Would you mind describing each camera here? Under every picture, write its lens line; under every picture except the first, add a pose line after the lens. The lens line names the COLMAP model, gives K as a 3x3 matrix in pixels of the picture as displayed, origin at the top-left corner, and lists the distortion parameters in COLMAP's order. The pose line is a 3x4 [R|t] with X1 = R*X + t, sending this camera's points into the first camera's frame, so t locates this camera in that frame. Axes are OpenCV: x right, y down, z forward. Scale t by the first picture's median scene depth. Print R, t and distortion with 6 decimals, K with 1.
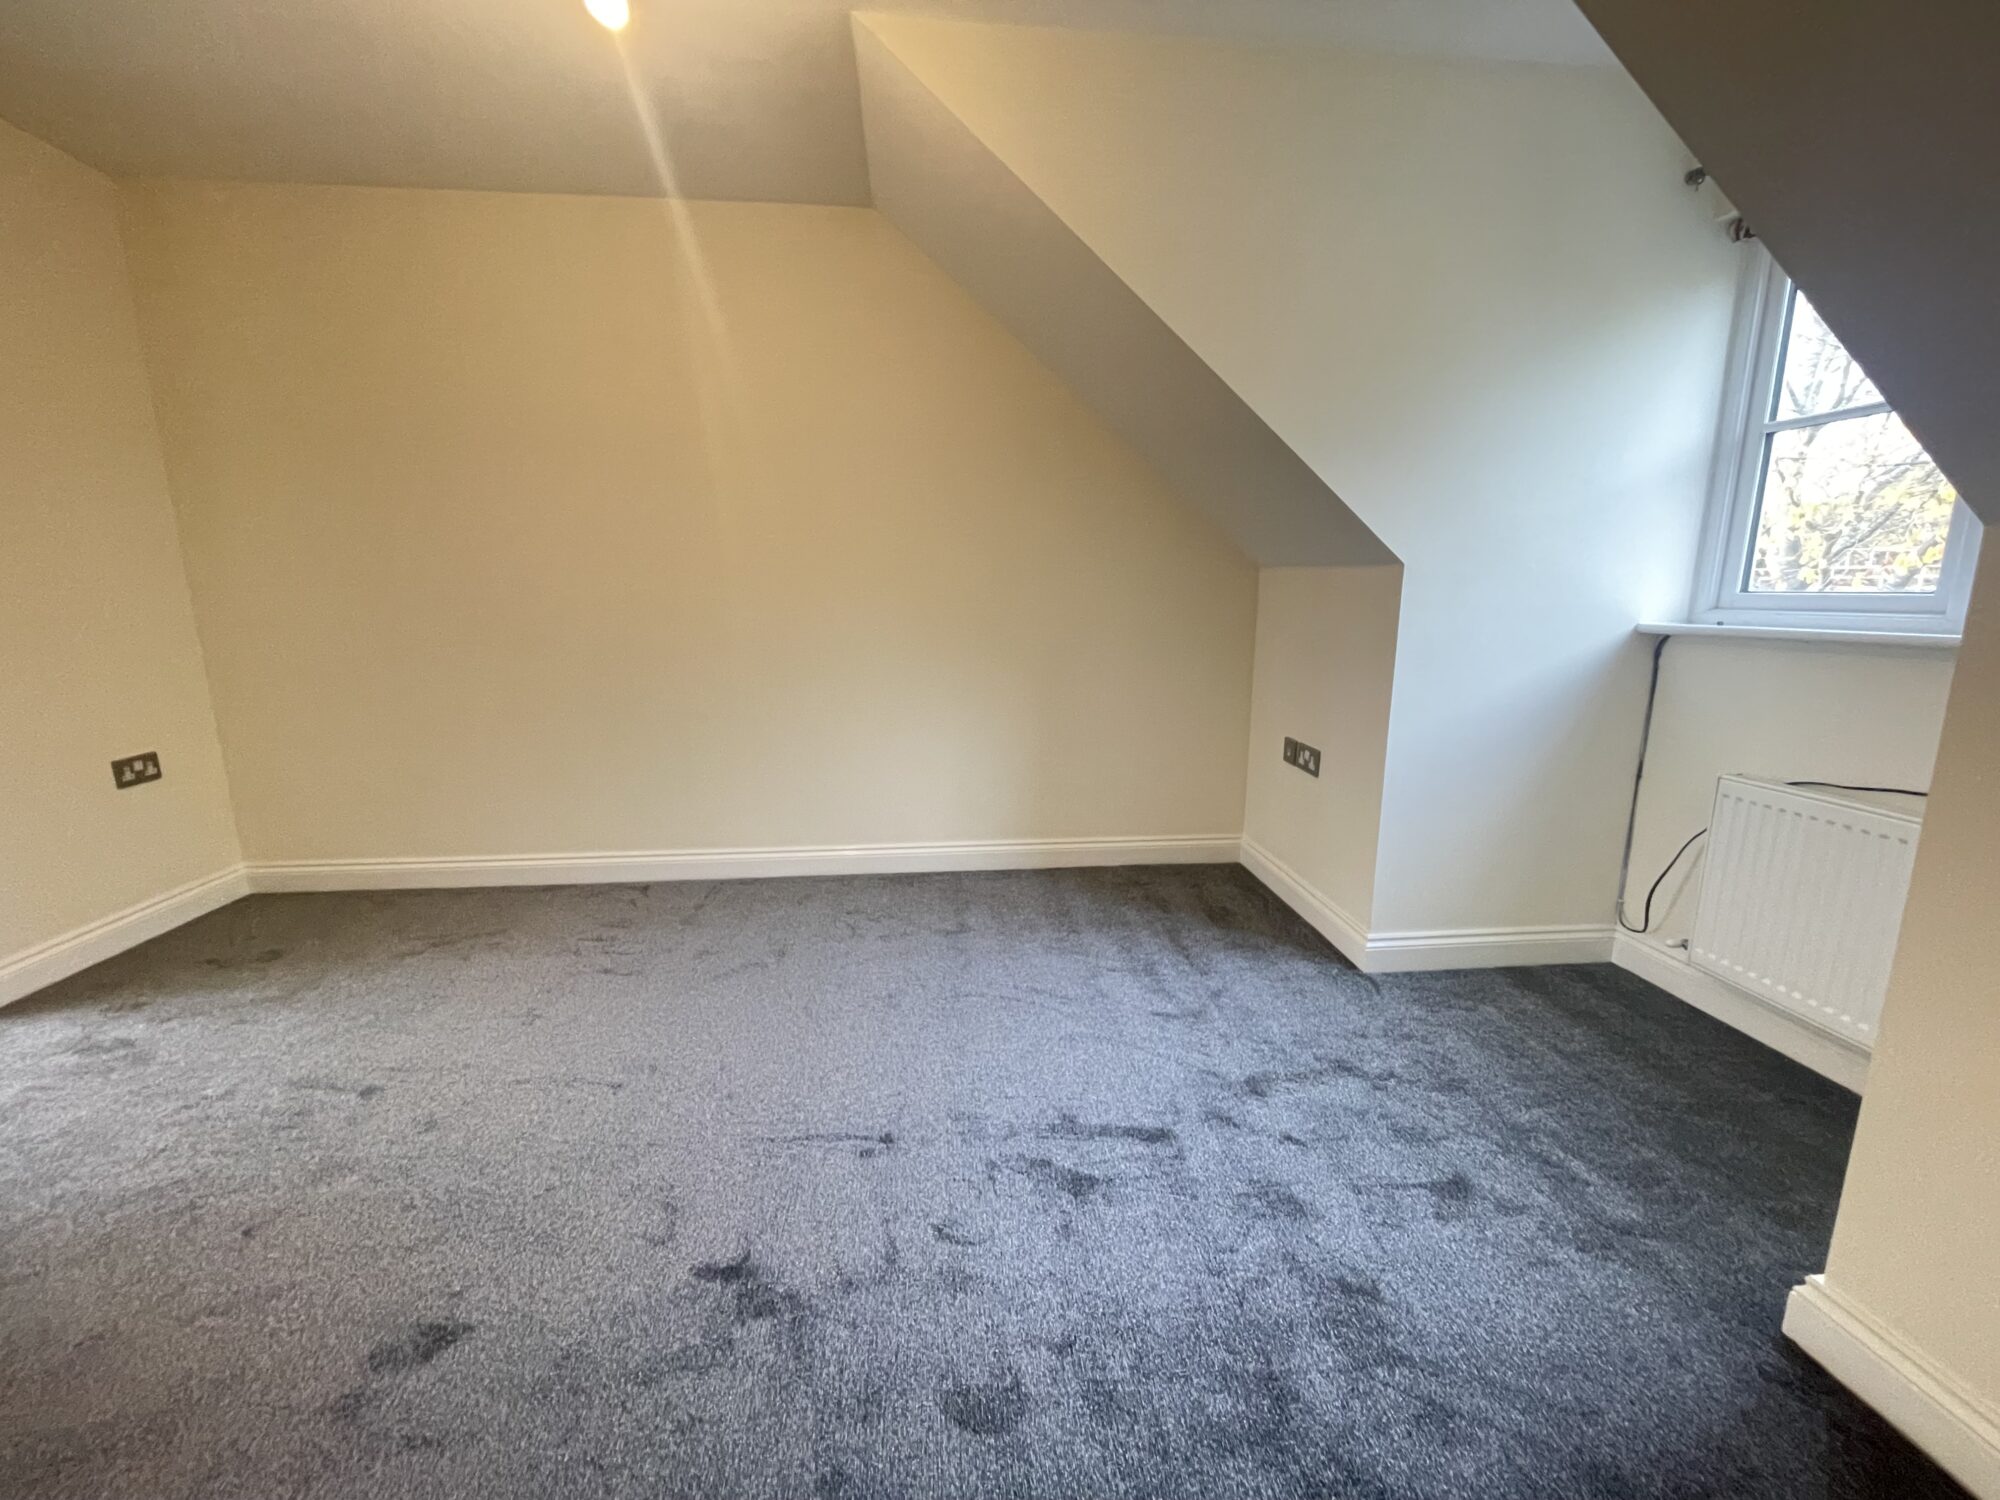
lens RADIAL K [[810.9, 0, 1000.0], [0, 810.9, 750.0], [0, 0, 1]] dist [-0.002263, 0.000092]
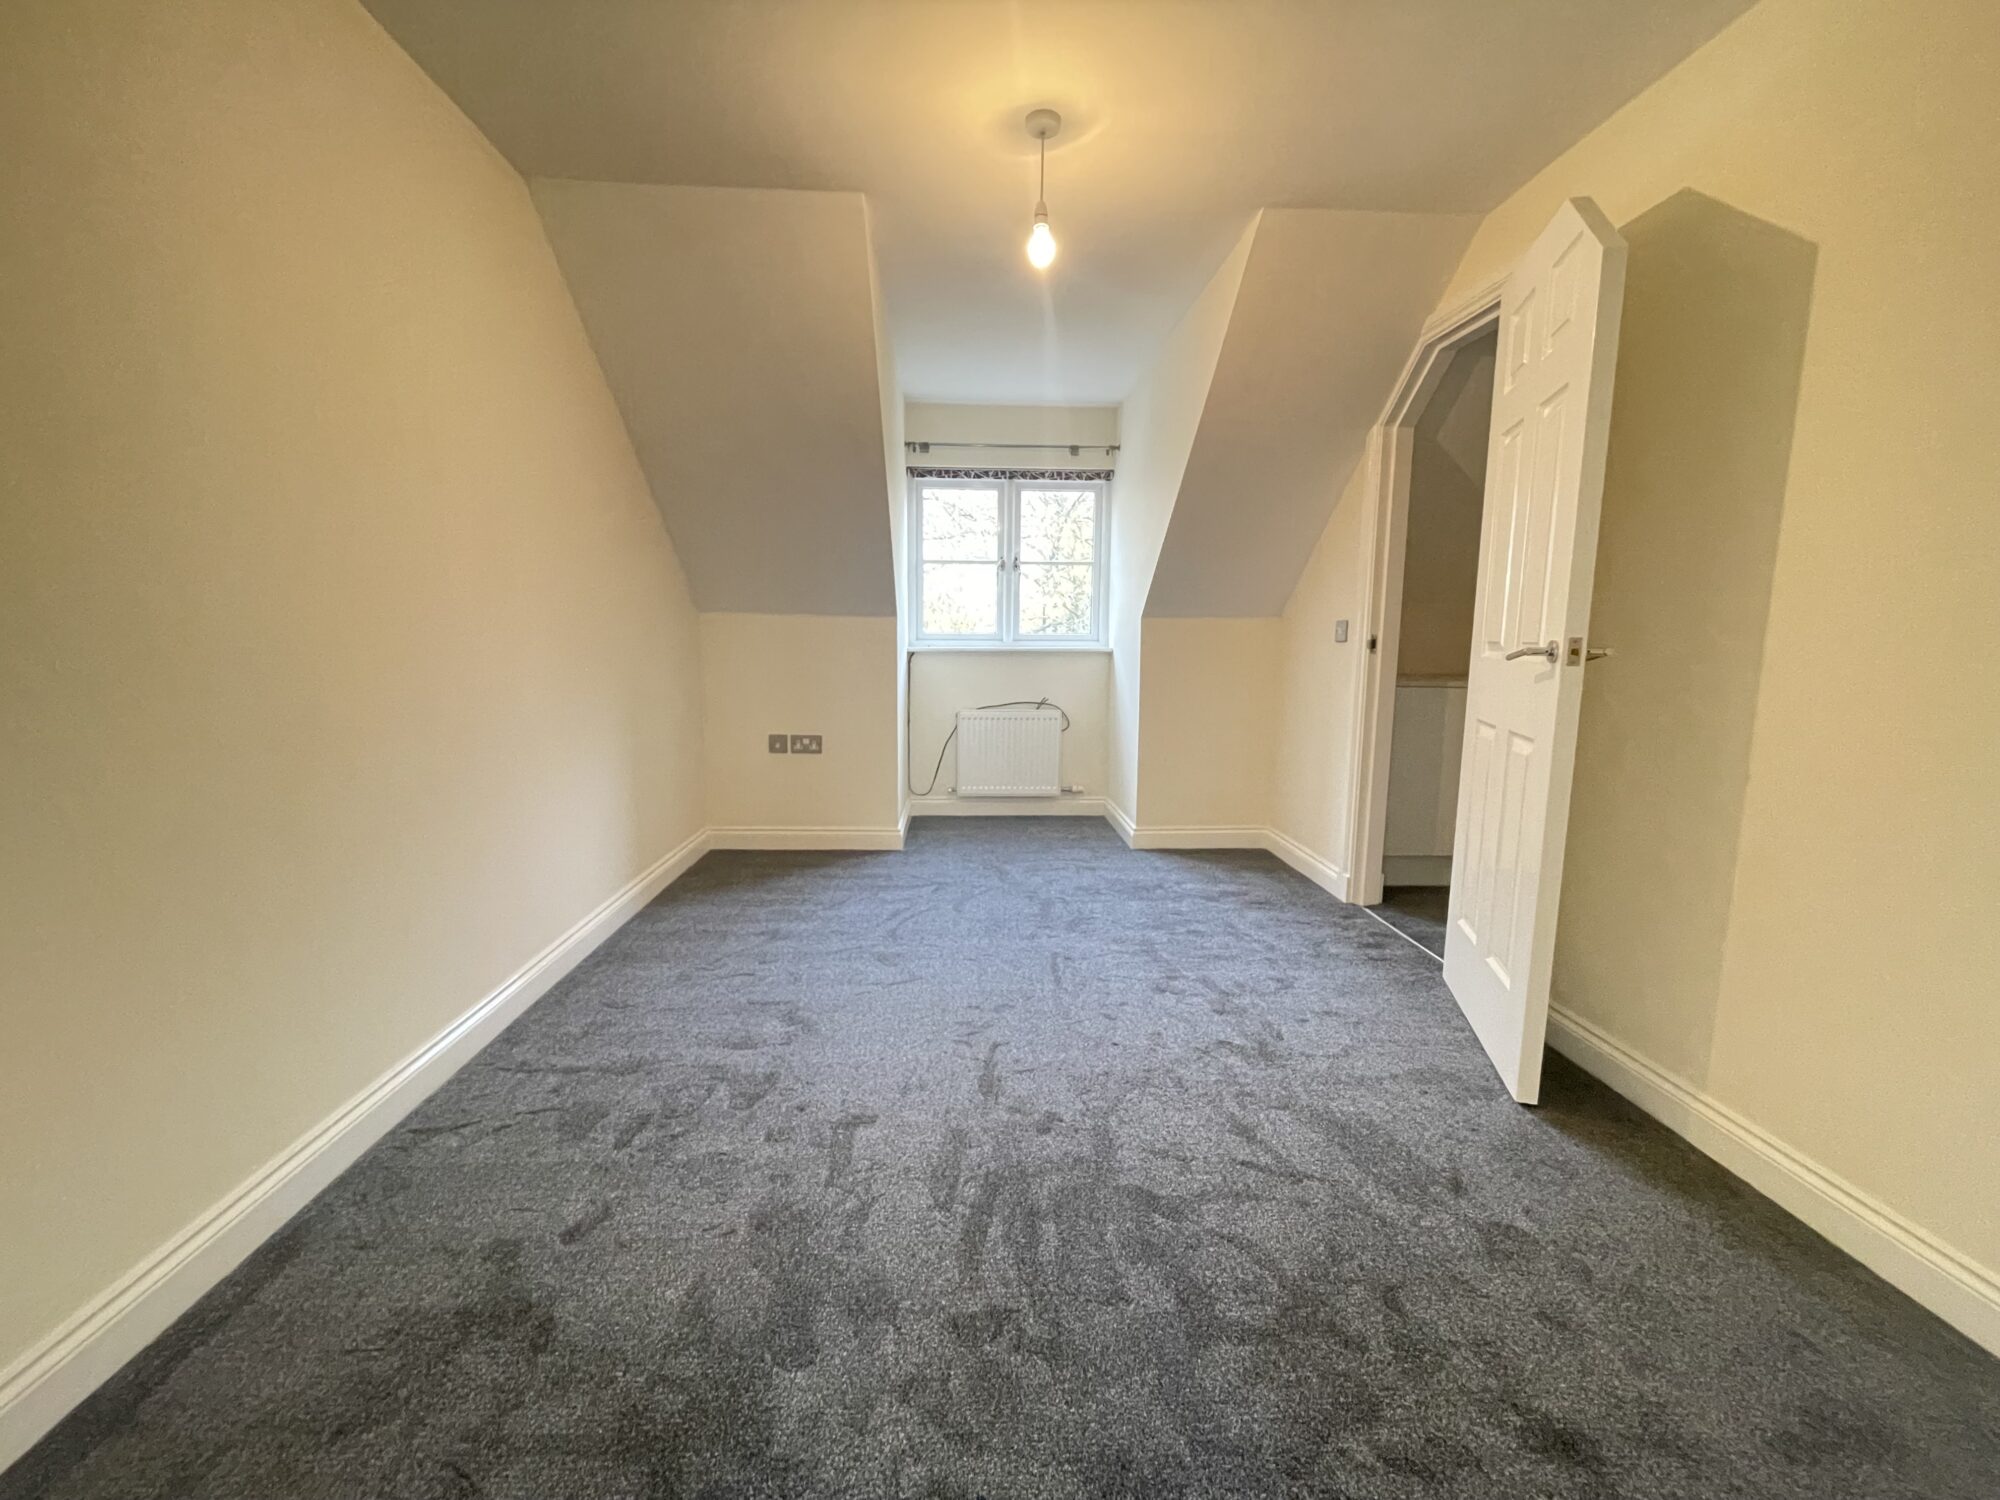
lens RADIAL K [[810.9, 0, 1000.0], [0, 810.9, 750.0], [0, 0, 1]] dist [-0.002263, 0.000092]
pose [[0.033249, -0.141609, 0.989364, -1.172854], [0.183779, 0.973898, 0.133220, -0.119999], [-0.982405, 0.177395, 0.058406, 0.627356]]
